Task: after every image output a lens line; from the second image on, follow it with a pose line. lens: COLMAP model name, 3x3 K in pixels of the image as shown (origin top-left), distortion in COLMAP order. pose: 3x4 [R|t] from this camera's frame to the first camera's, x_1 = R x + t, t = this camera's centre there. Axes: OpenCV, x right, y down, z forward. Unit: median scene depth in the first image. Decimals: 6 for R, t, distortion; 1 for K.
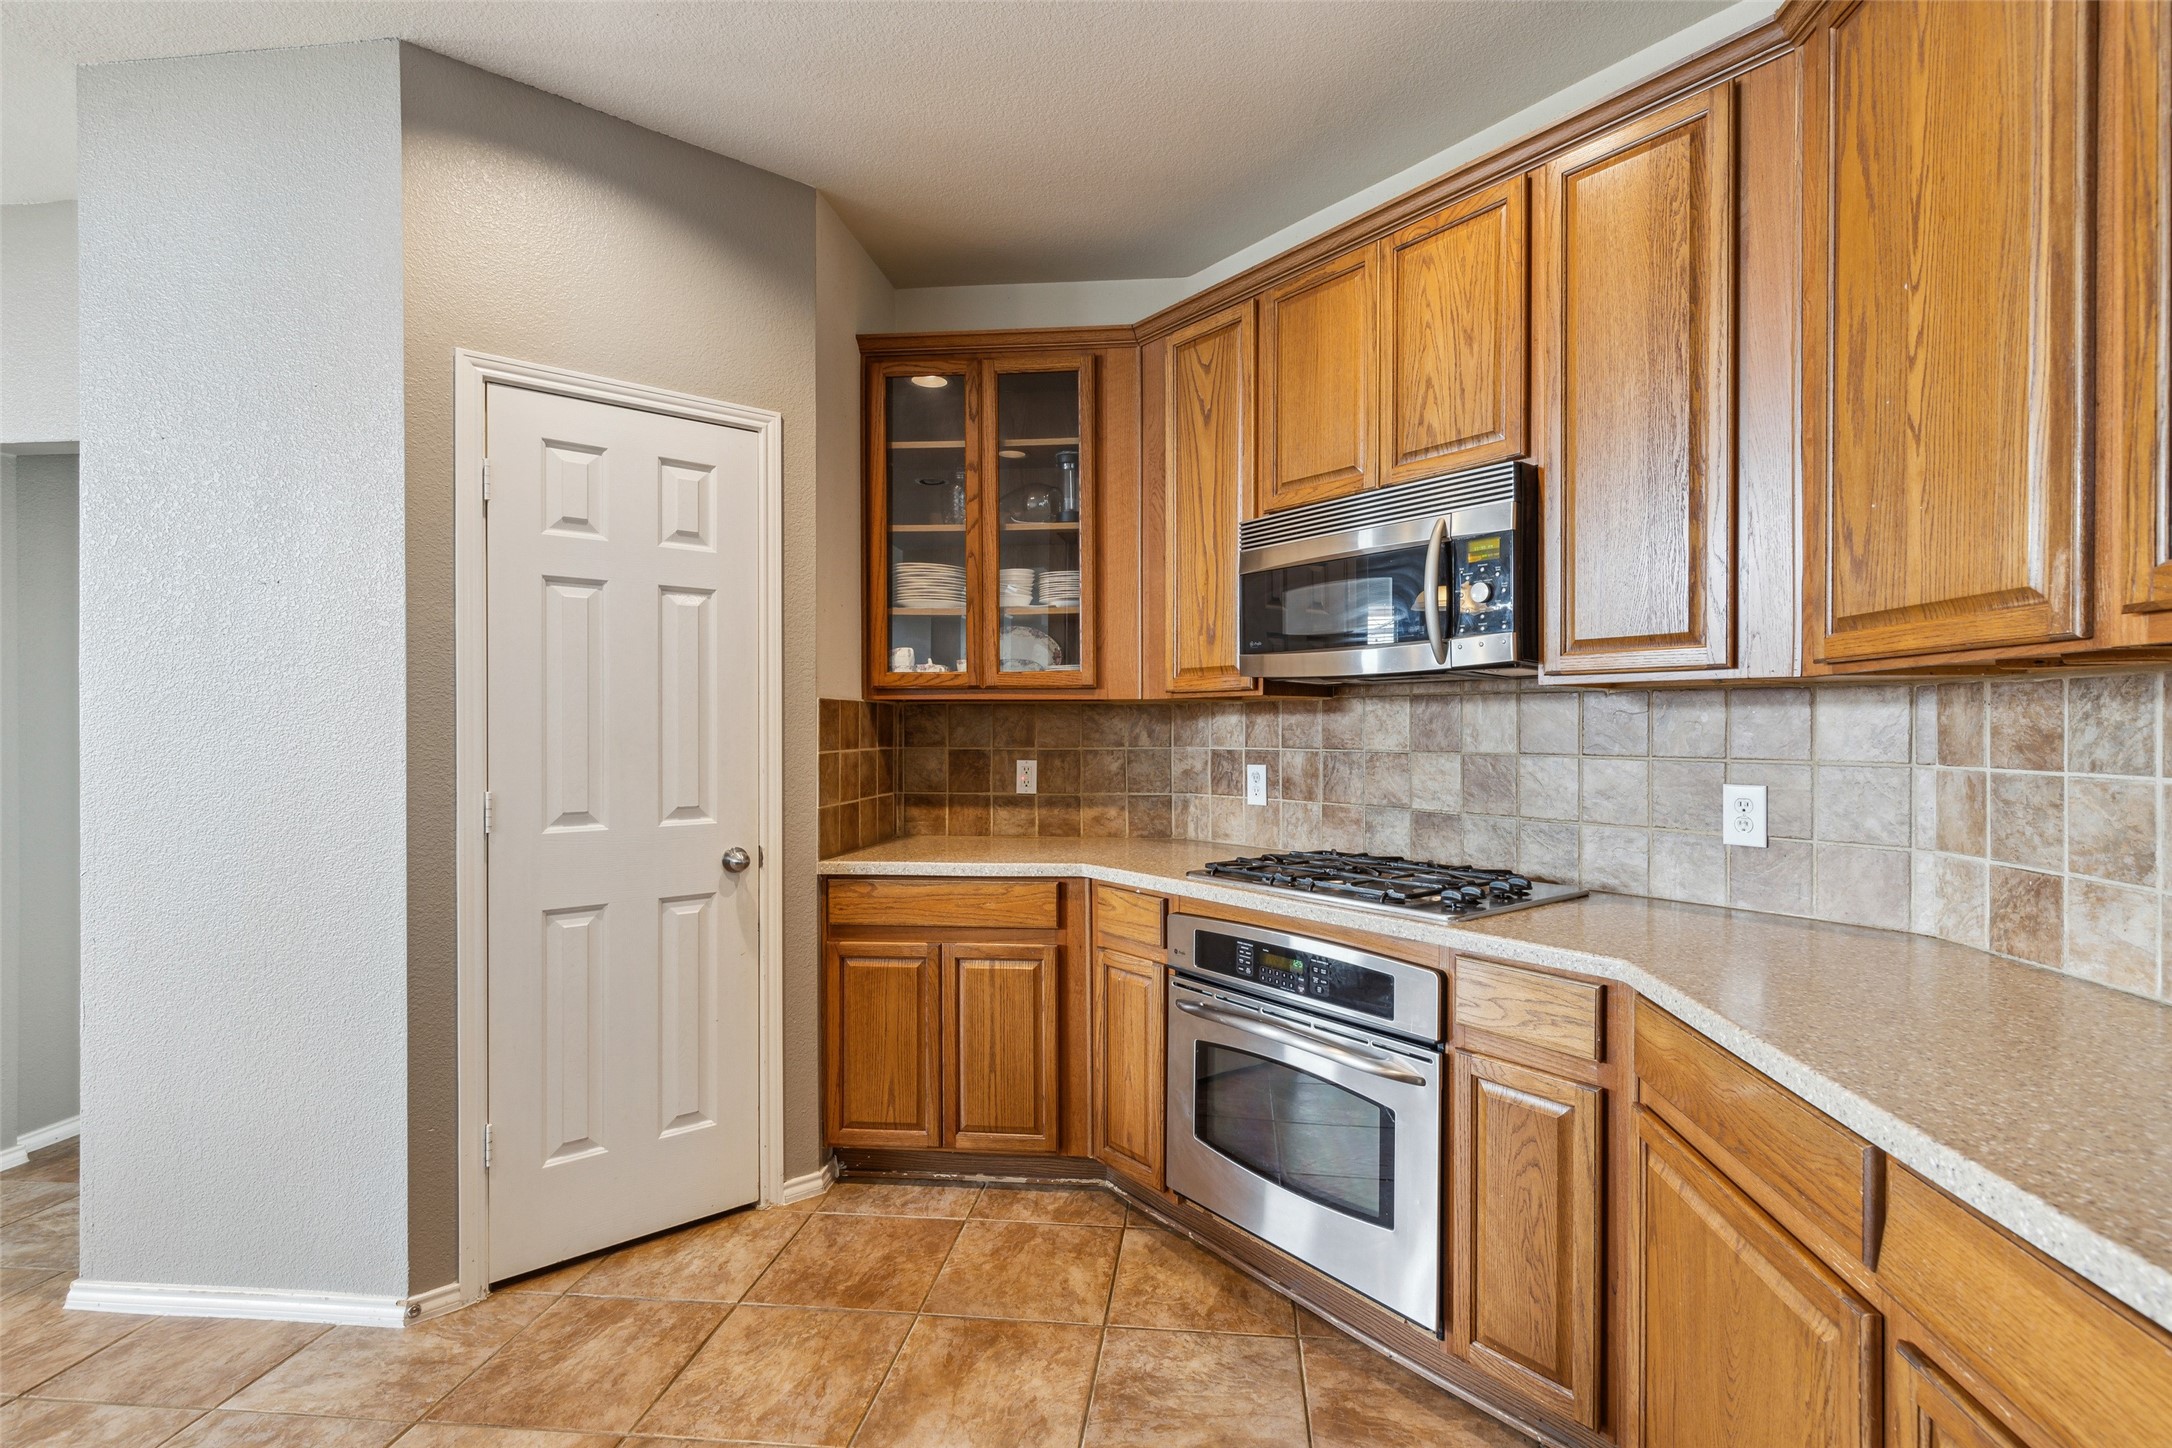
lens RADIAL K [[996.1, 0, 1106.5], [0, 996.1, 724.1], [0, 0, 1]] dist [0.013816, -0.002053]
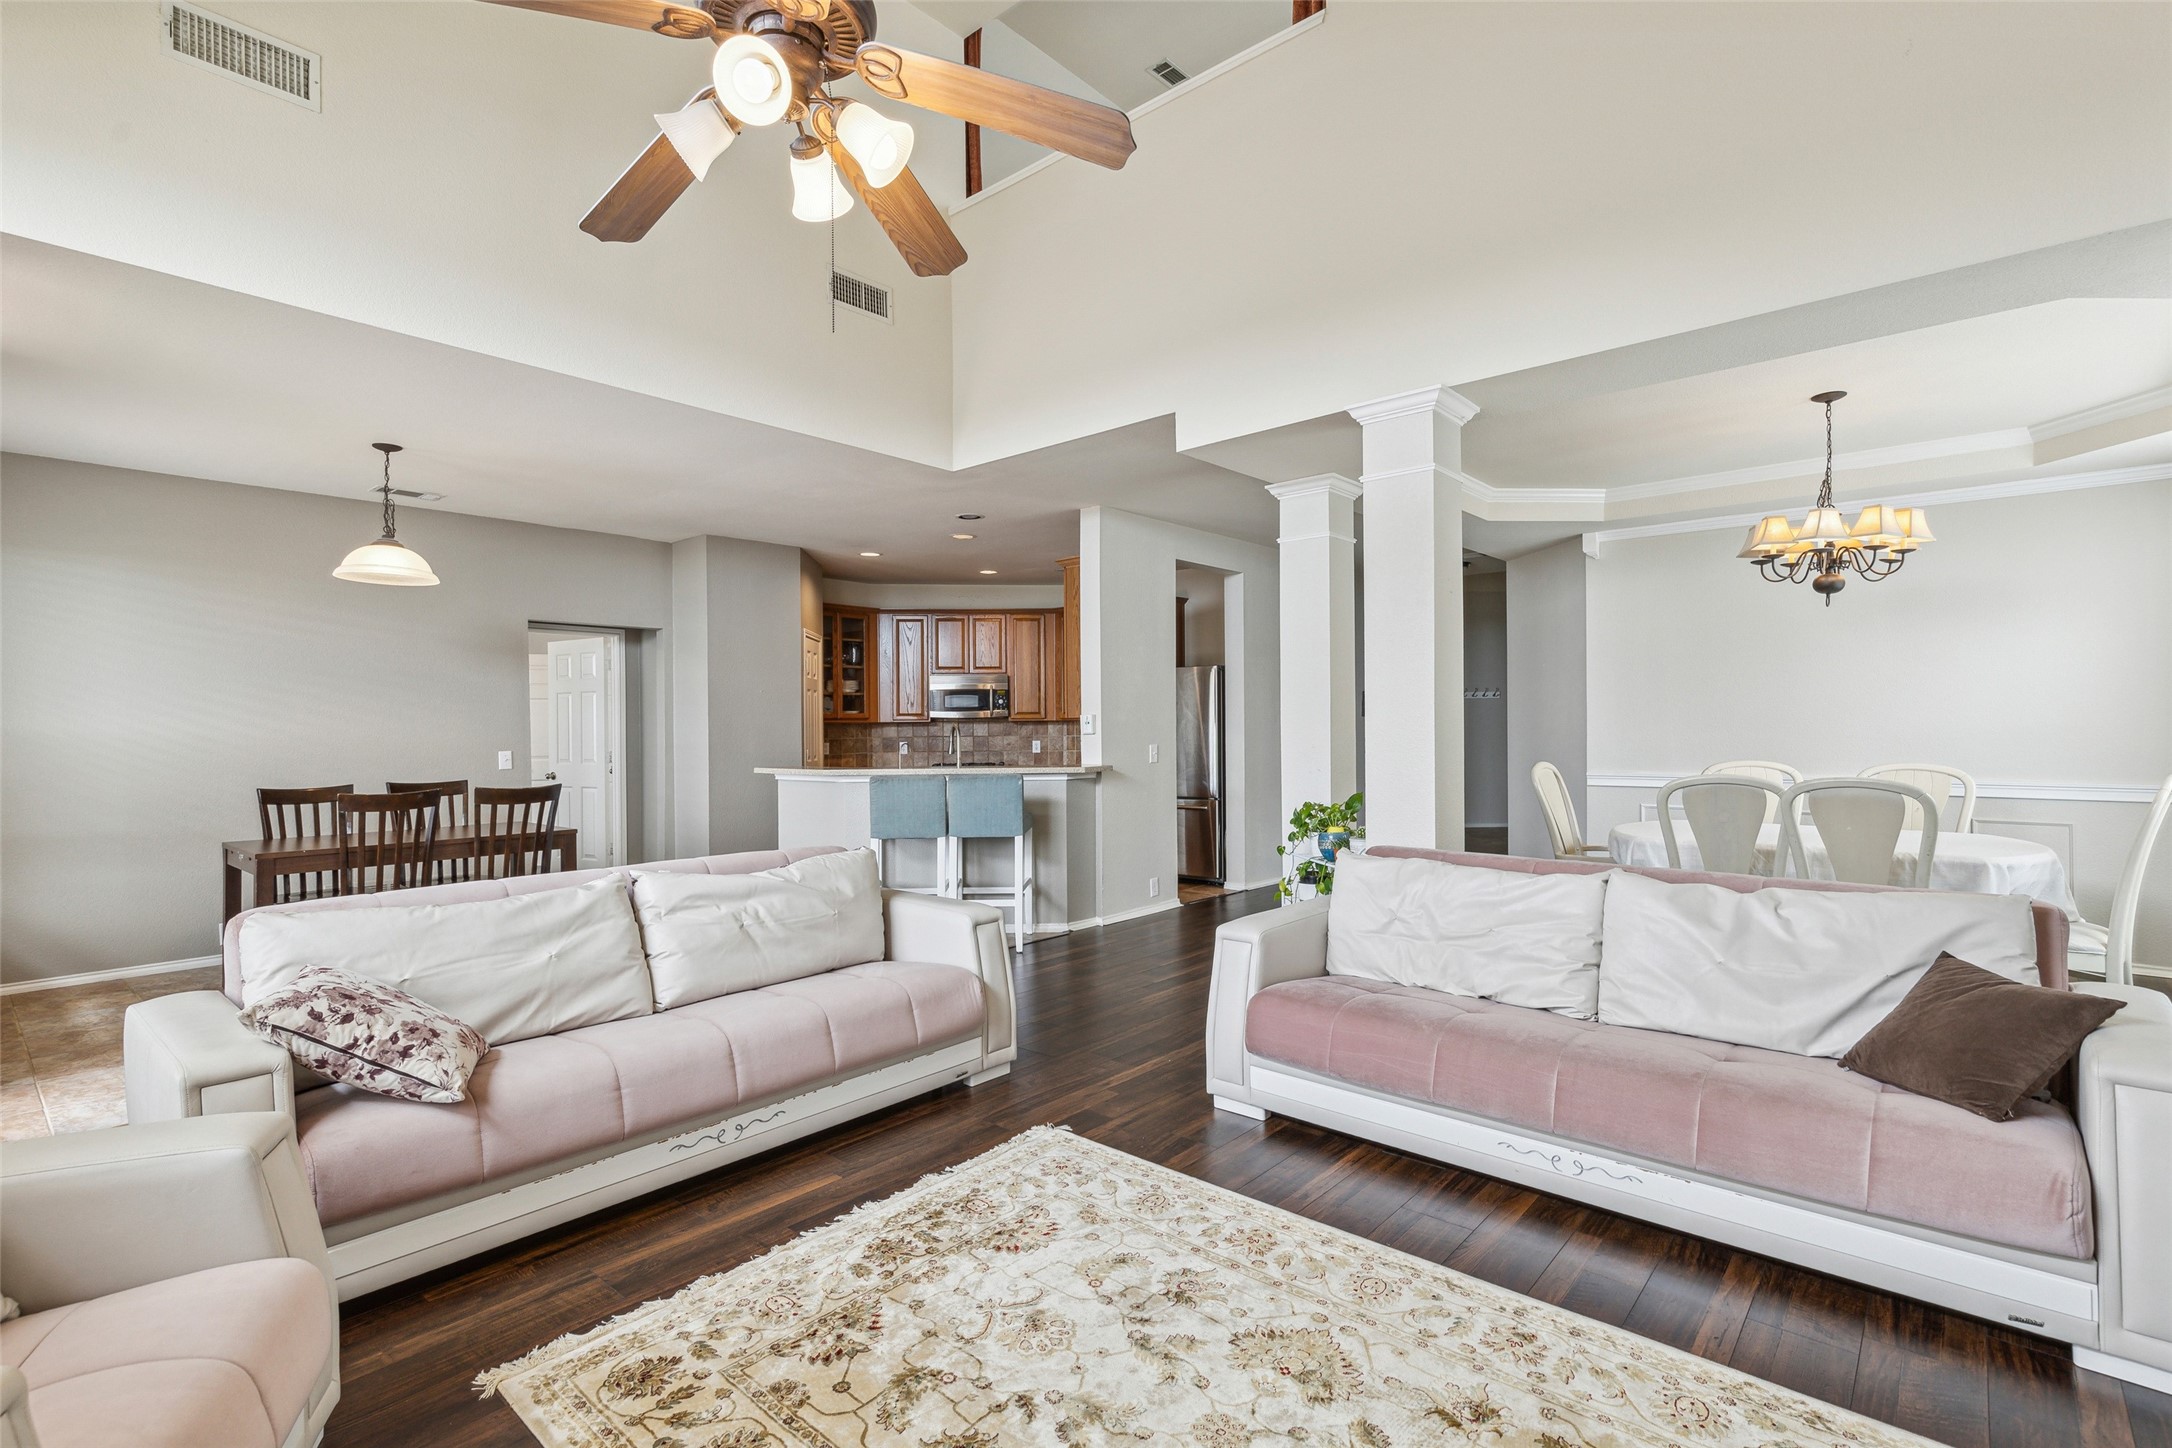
lens RADIAL K [[996.1, 0, 1084.9], [0, 996.1, 725.1], [0, 0, 1]] dist [0.013816, -0.002053]
pose [[0.578314, 0.000232, 0.815814, -2.586235], [0.006404, 0.999968, -0.004824, 0.006181], [-0.815789, 0.008014, 0.578294, -1.638710]]
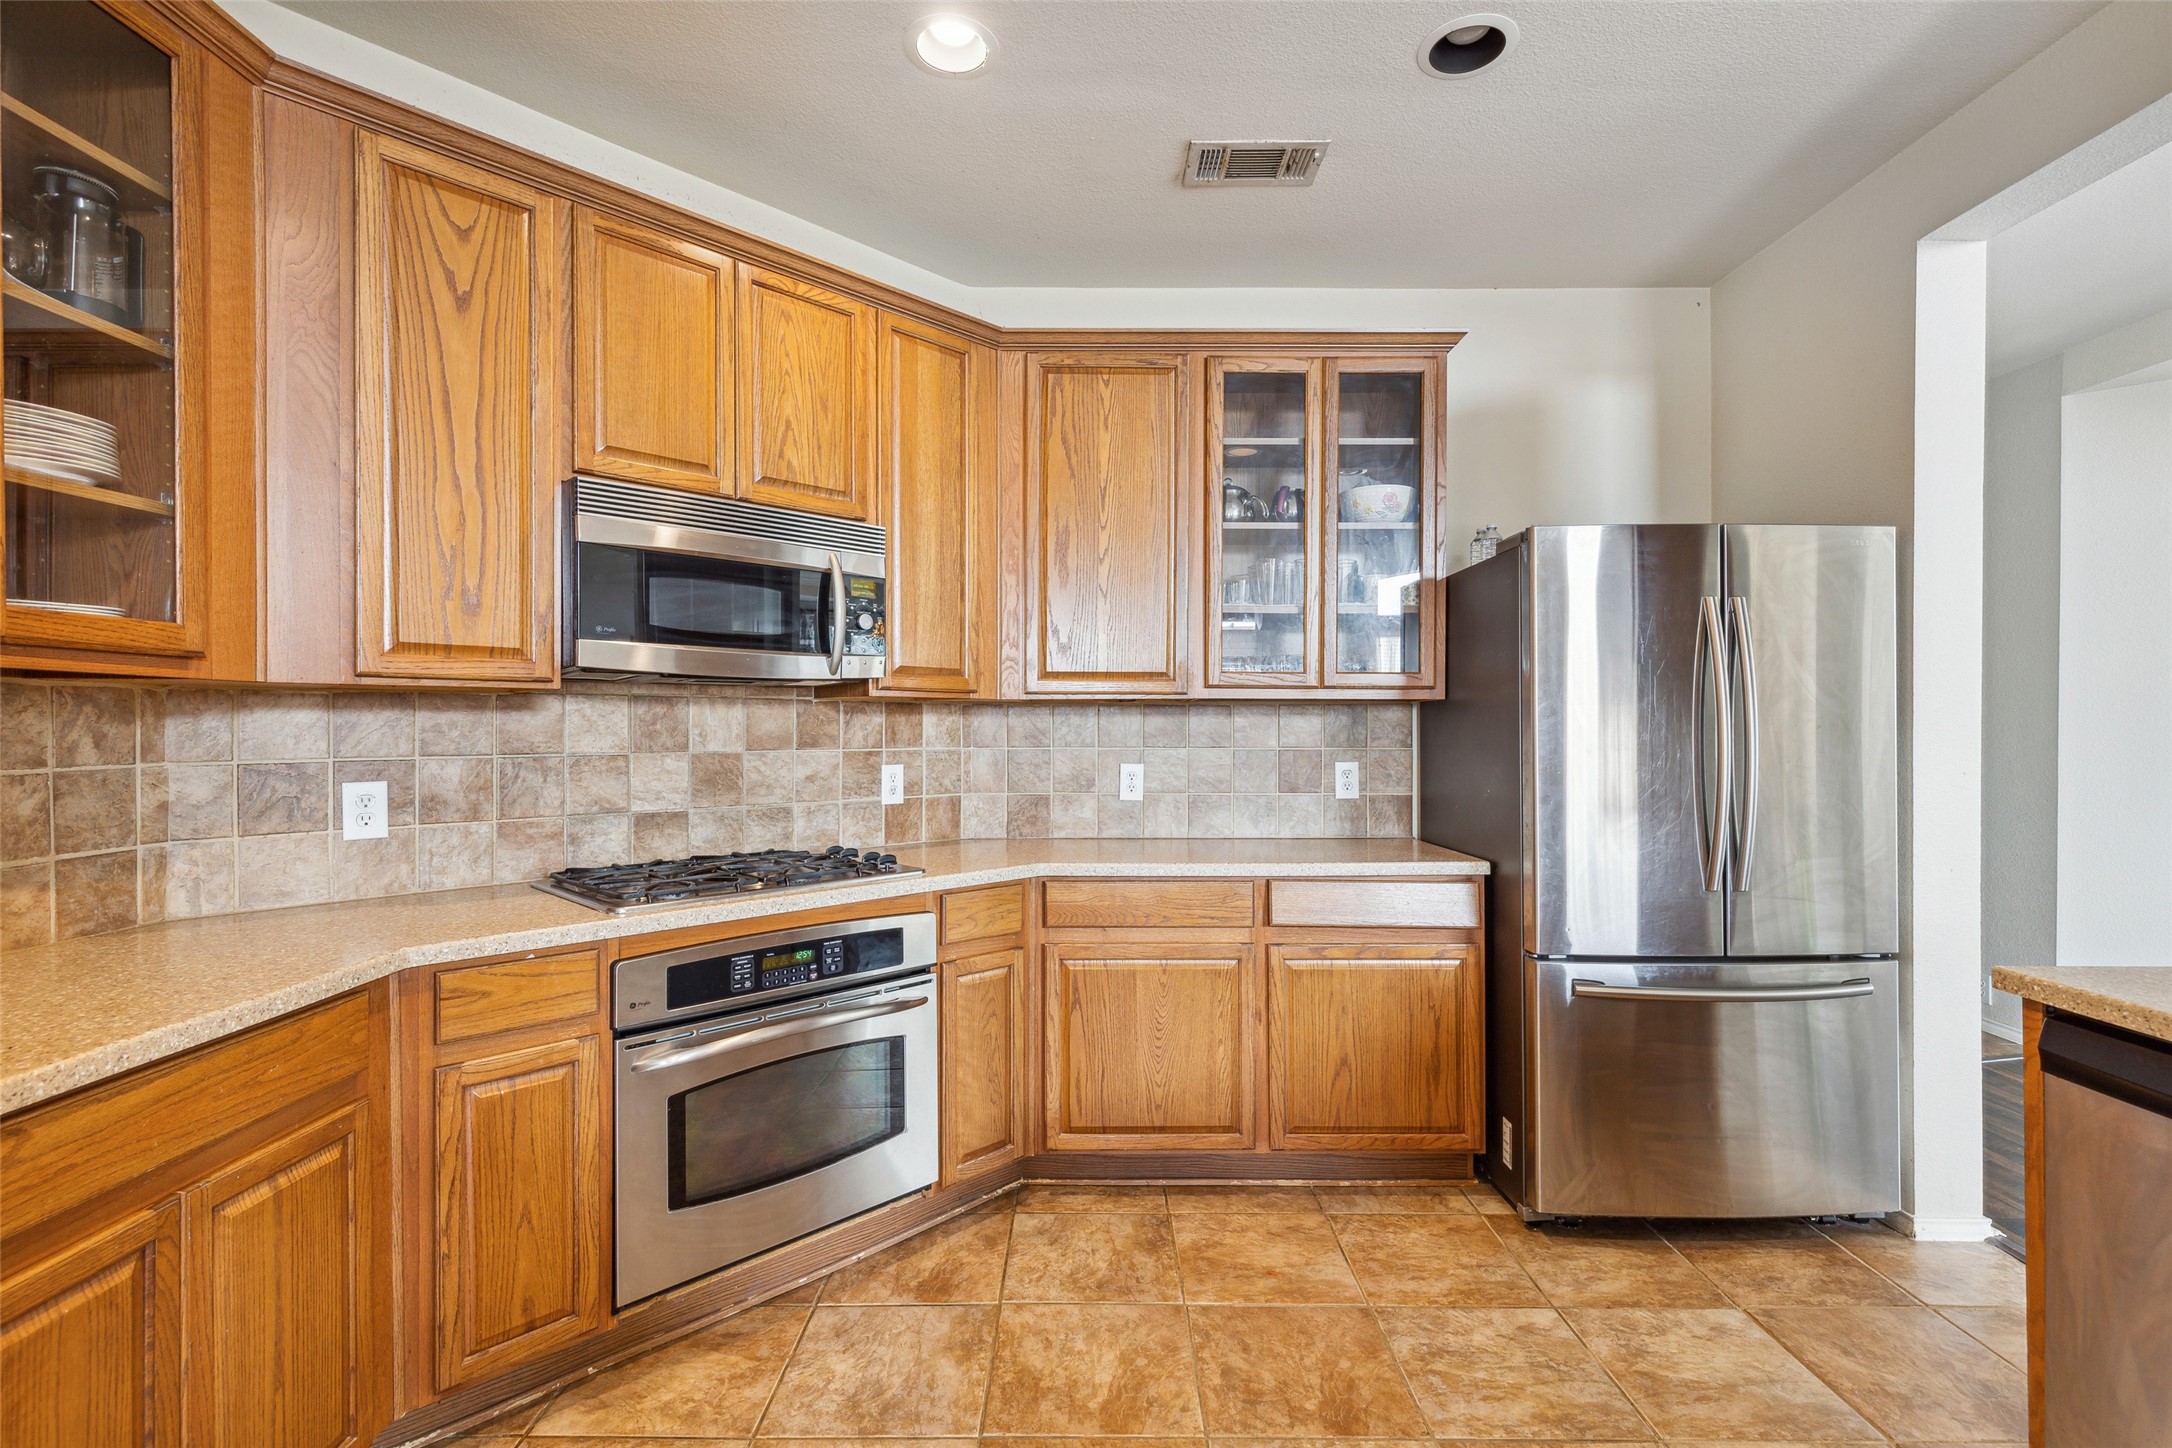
lens RADIAL K [[996.1, 0, 1087.3], [0, 996.1, 728.8], [0, 0, 1]] dist [0.013816, -0.002053]
pose [[-0.106249, -0.001009, 0.994339, -0.725082], [-0.000817, 0.999999, 0.000928, 0.002548], [-0.994339, -0.000713, -0.106250, 0.674564]]
